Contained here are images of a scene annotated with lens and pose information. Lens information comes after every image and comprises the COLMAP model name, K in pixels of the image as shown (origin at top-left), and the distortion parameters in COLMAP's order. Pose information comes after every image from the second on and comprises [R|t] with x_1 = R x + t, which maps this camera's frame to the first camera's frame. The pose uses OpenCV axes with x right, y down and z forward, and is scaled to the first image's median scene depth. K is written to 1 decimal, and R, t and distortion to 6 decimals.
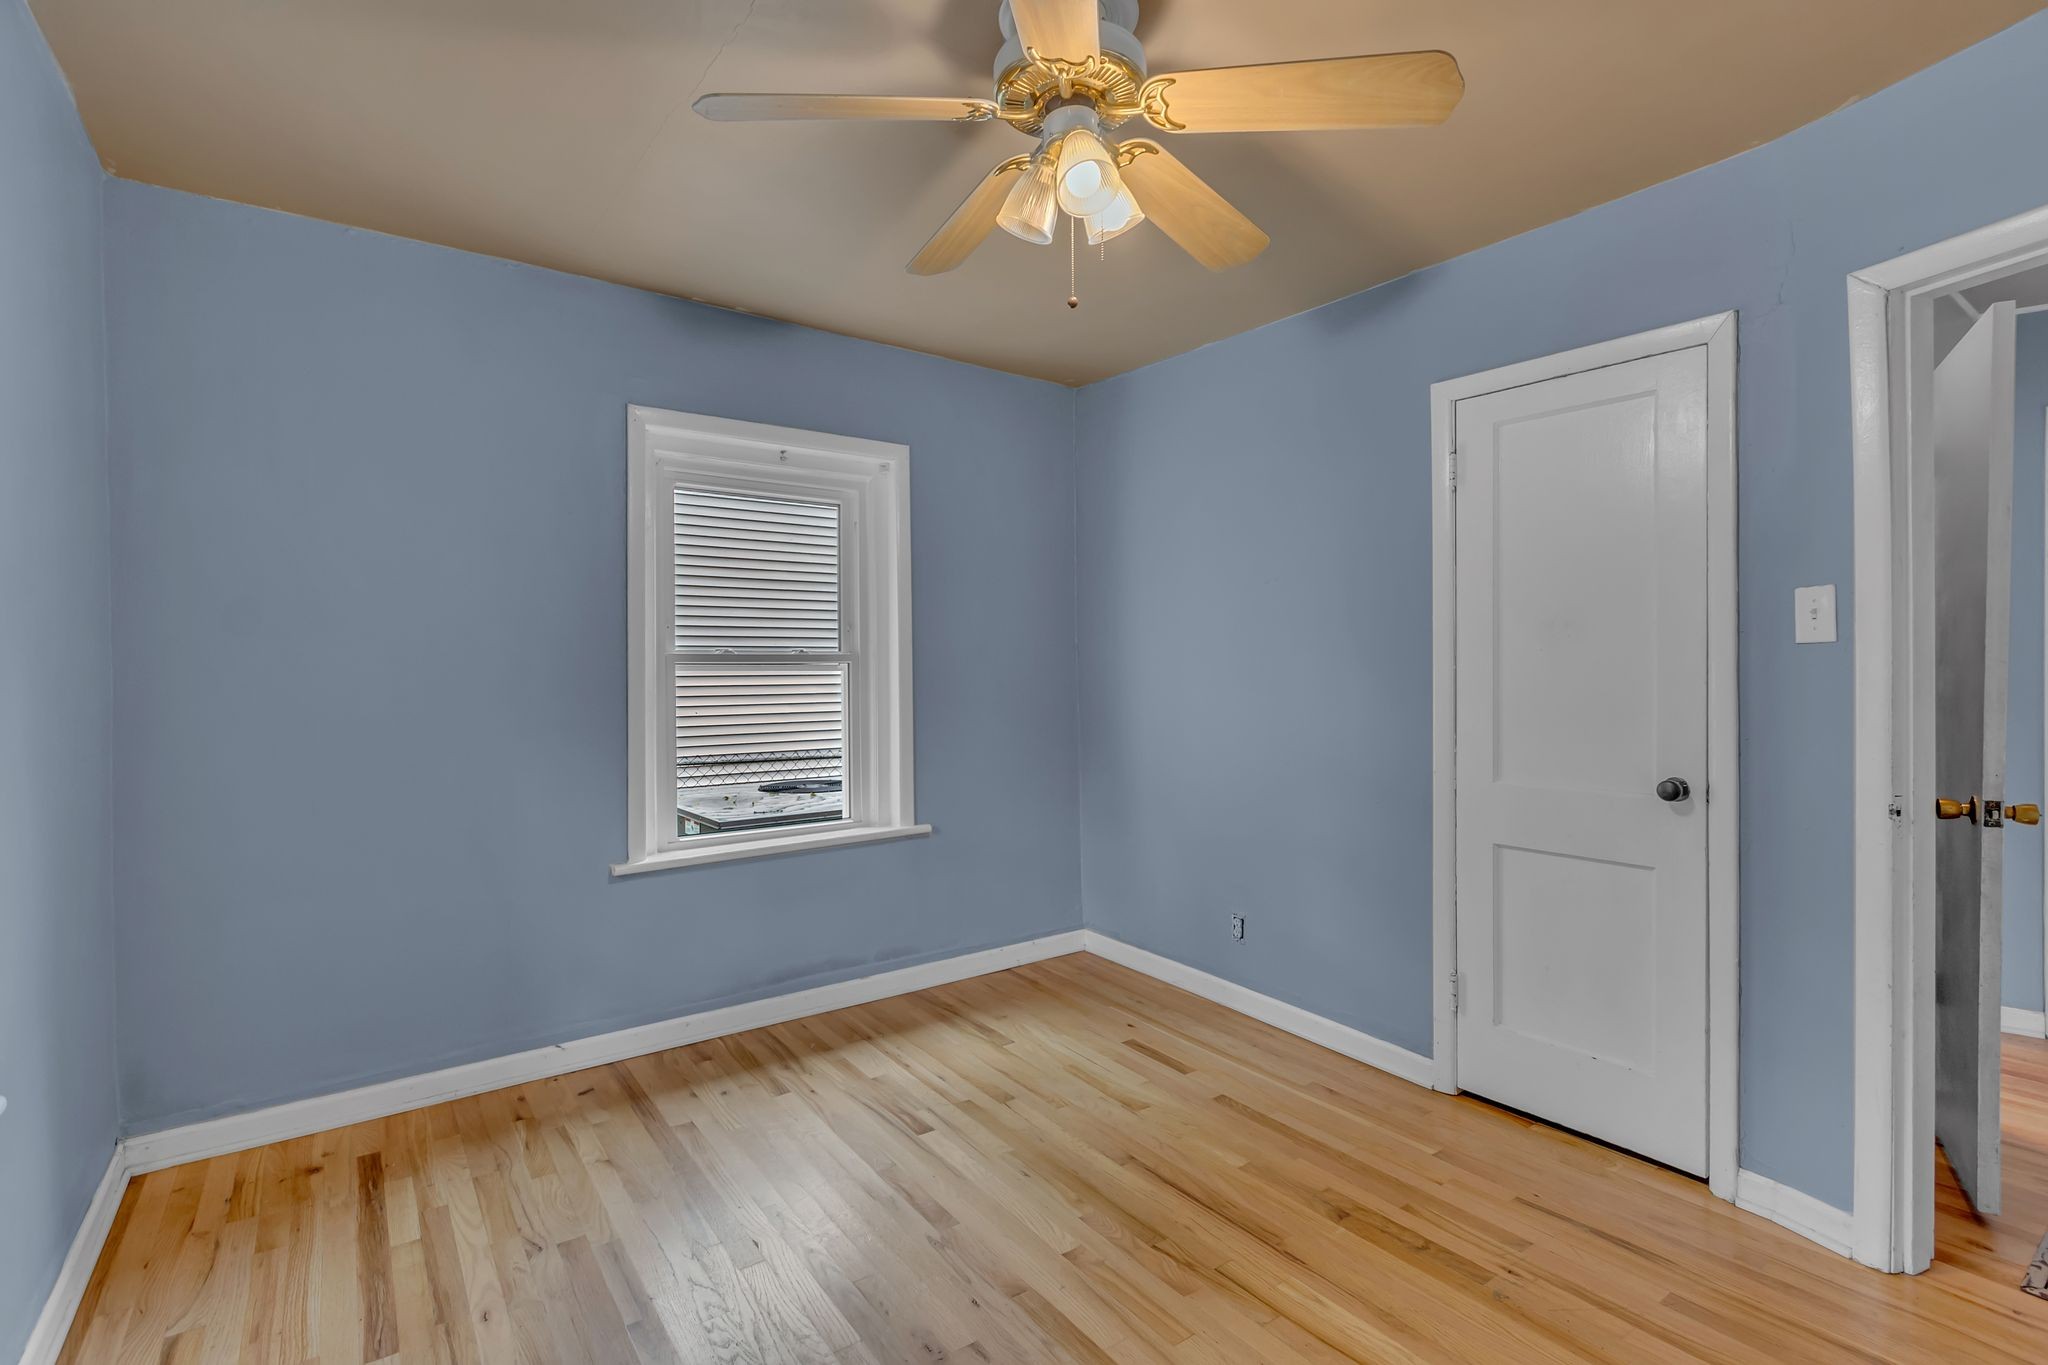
lens RADIAL K [[930.7, 0, 1018.2], [0, 930.7, 647.5], [0, 0, 1]] dist [0.008494, -0.000086]
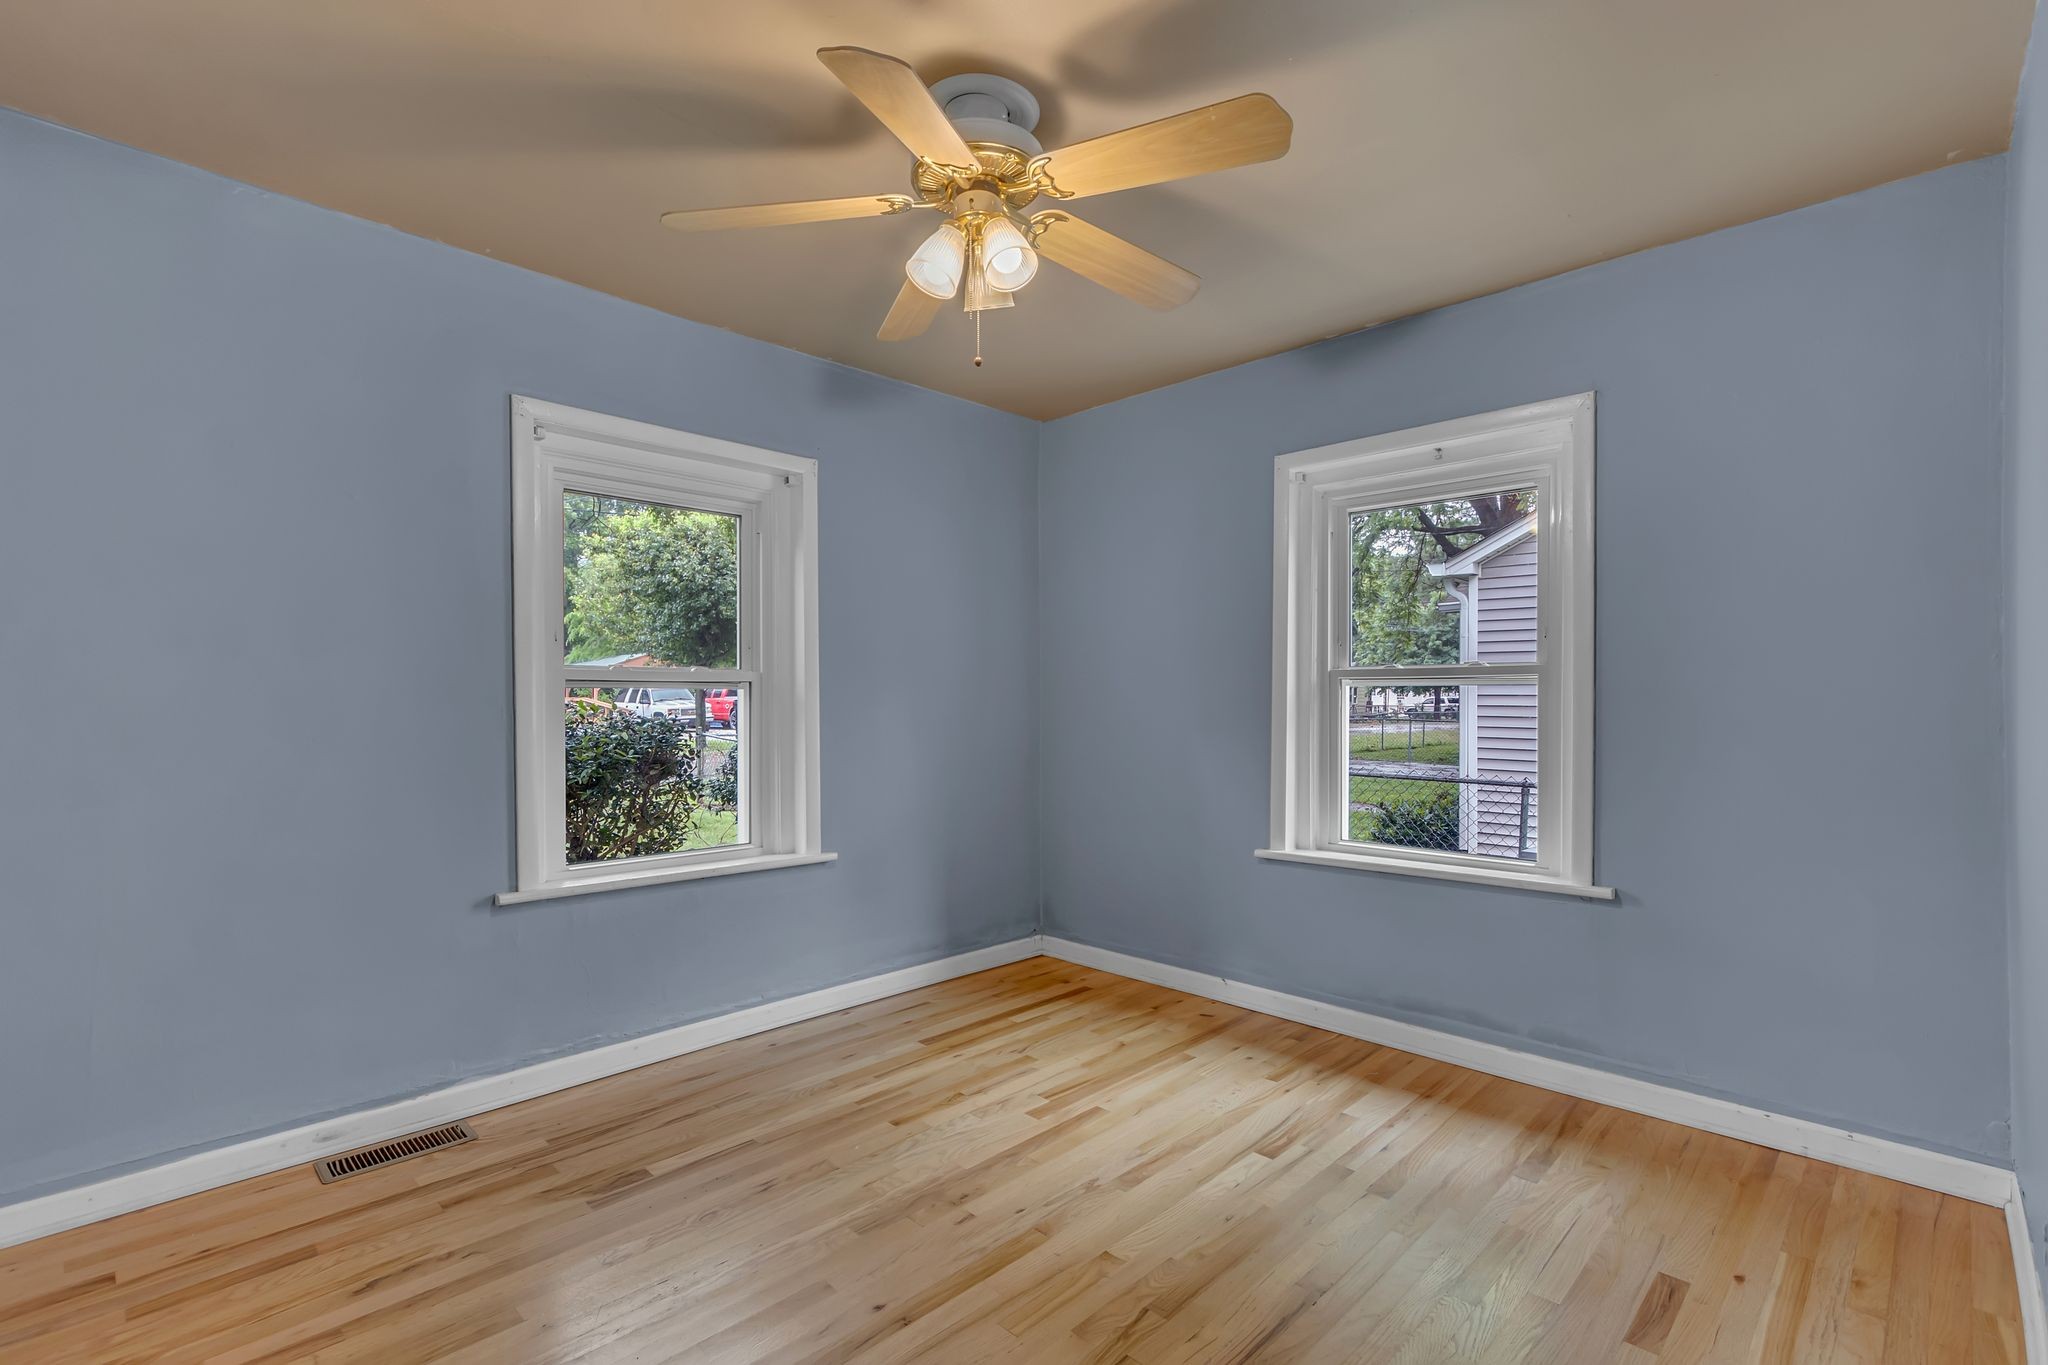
lens RADIAL K [[944.8, 0, 1017.0], [0, 944.8, 678.7], [0, 0, 1]] dist [0.006593, -0.000325]
pose [[0.167934, -0.009224, -0.985755, 0.761616], [0.024151, 0.999695, -0.005240, 0.016261], [0.985502, -0.022927, 0.168105, 0.531558]]
